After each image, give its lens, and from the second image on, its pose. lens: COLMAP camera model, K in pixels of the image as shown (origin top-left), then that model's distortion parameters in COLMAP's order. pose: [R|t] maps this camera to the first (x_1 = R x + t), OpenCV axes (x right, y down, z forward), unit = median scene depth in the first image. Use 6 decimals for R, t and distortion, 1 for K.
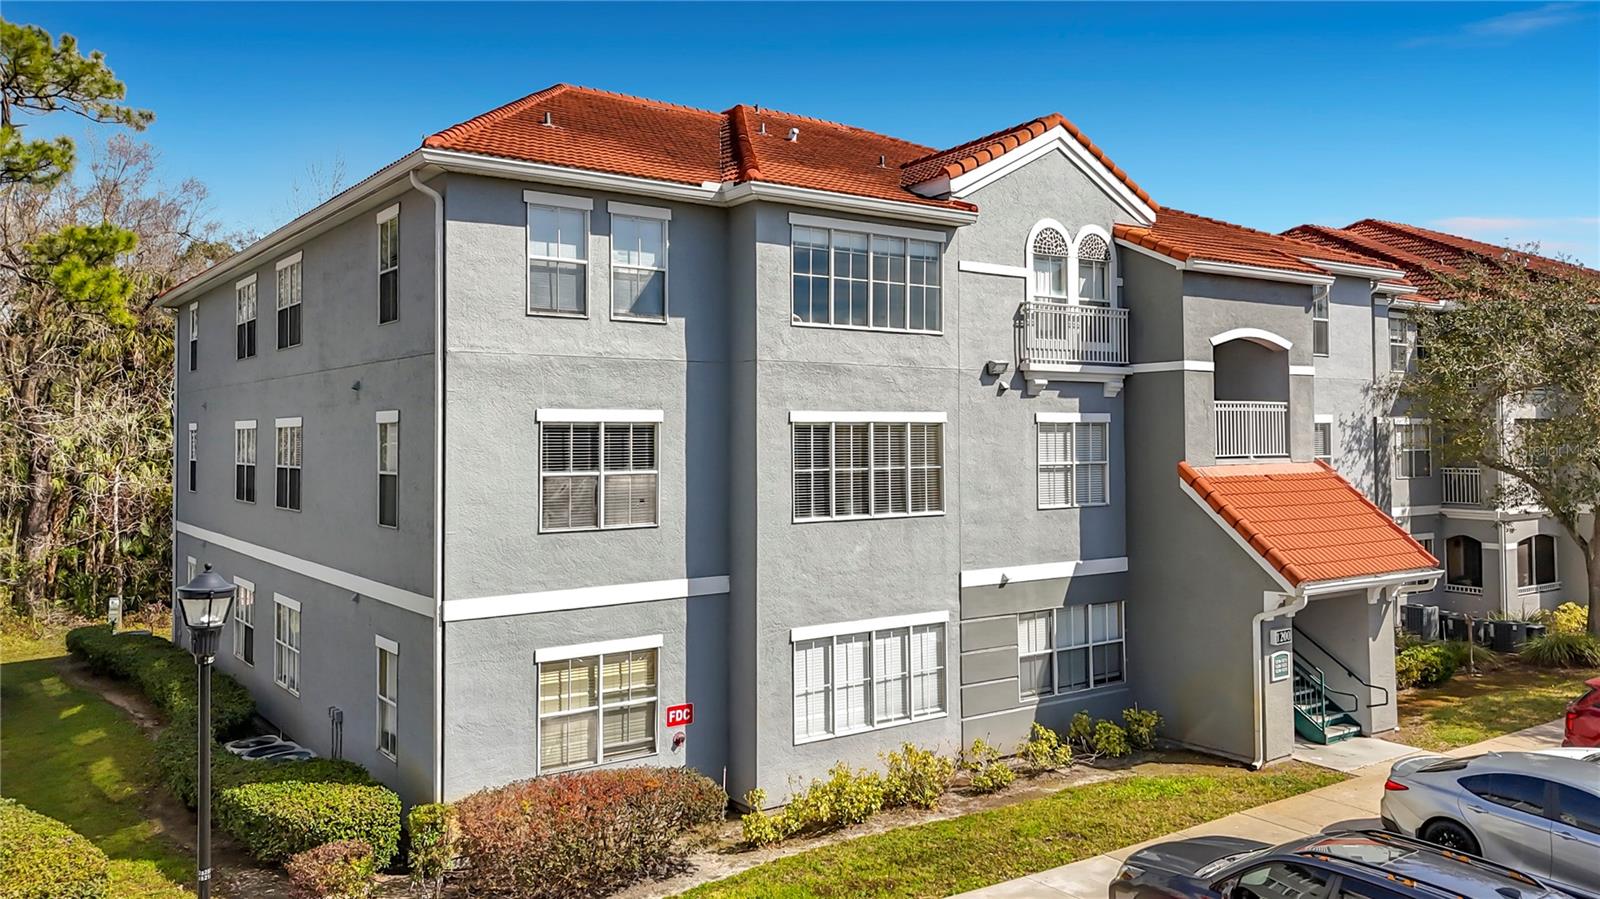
lens RADIAL K [[1172.3, 0, 800.0], [0, 1172.3, 449.5], [0, 0, 1]] dist [0.008262, -0.001442]
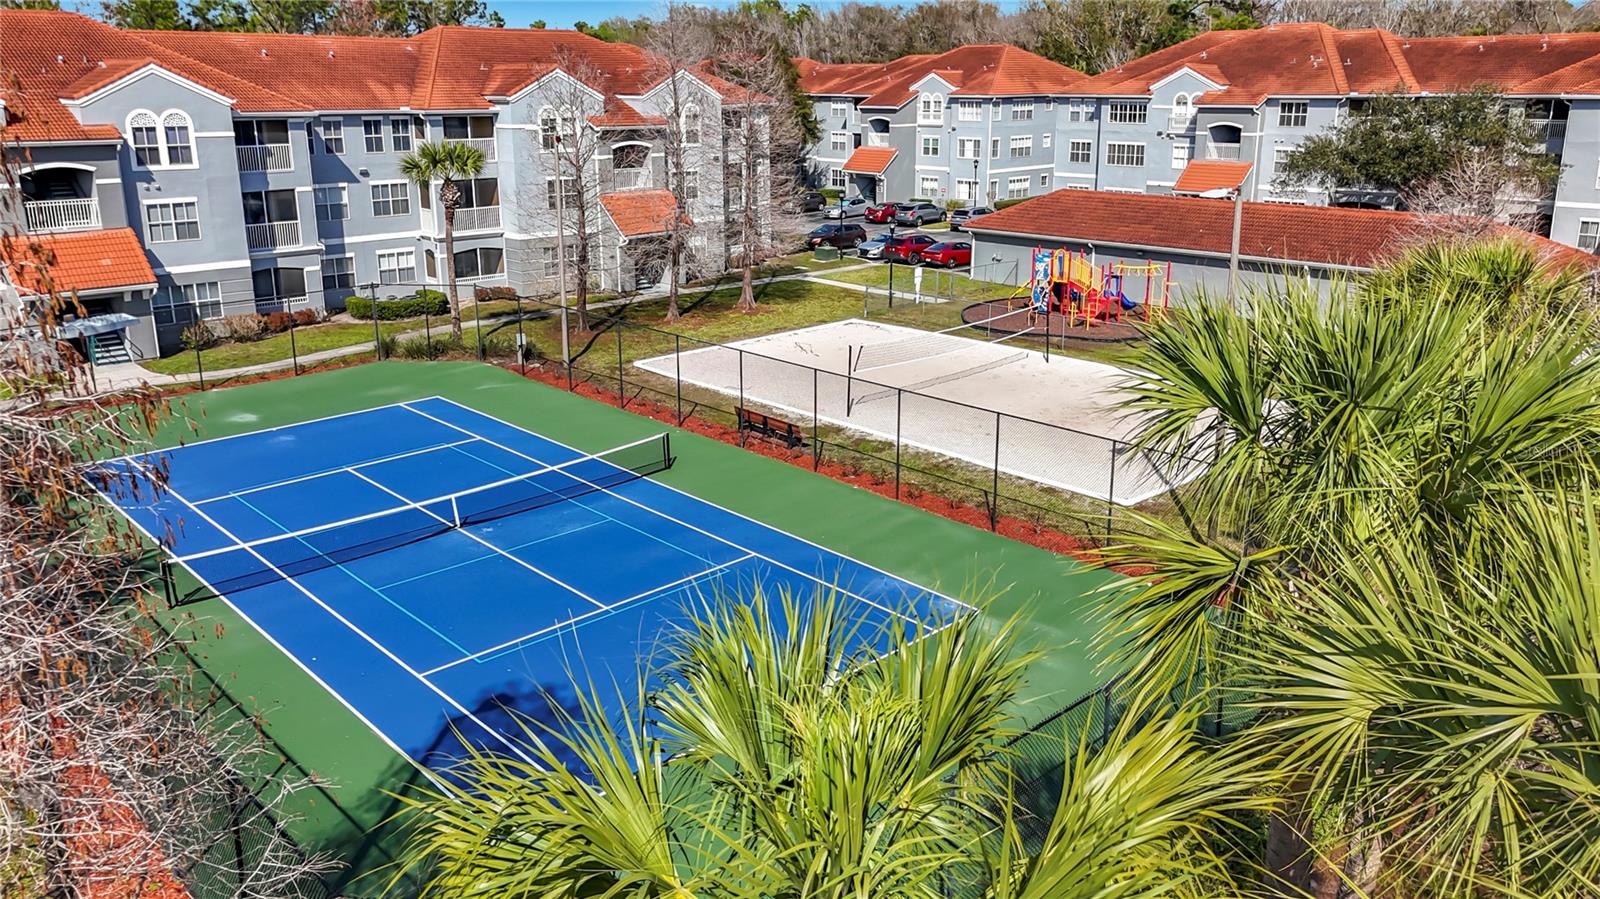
lens RADIAL K [[1172.3, 0, 800.0], [0, 1172.3, 449.5], [0, 0, 1]] dist [0.008262, -0.001442]
pose [[0.161778, 0.314206, -0.935469, 4.629835], [0.006484, 0.947597, 0.319401, -0.375103], [0.986806, -0.057738, 0.151263, -1.042630]]
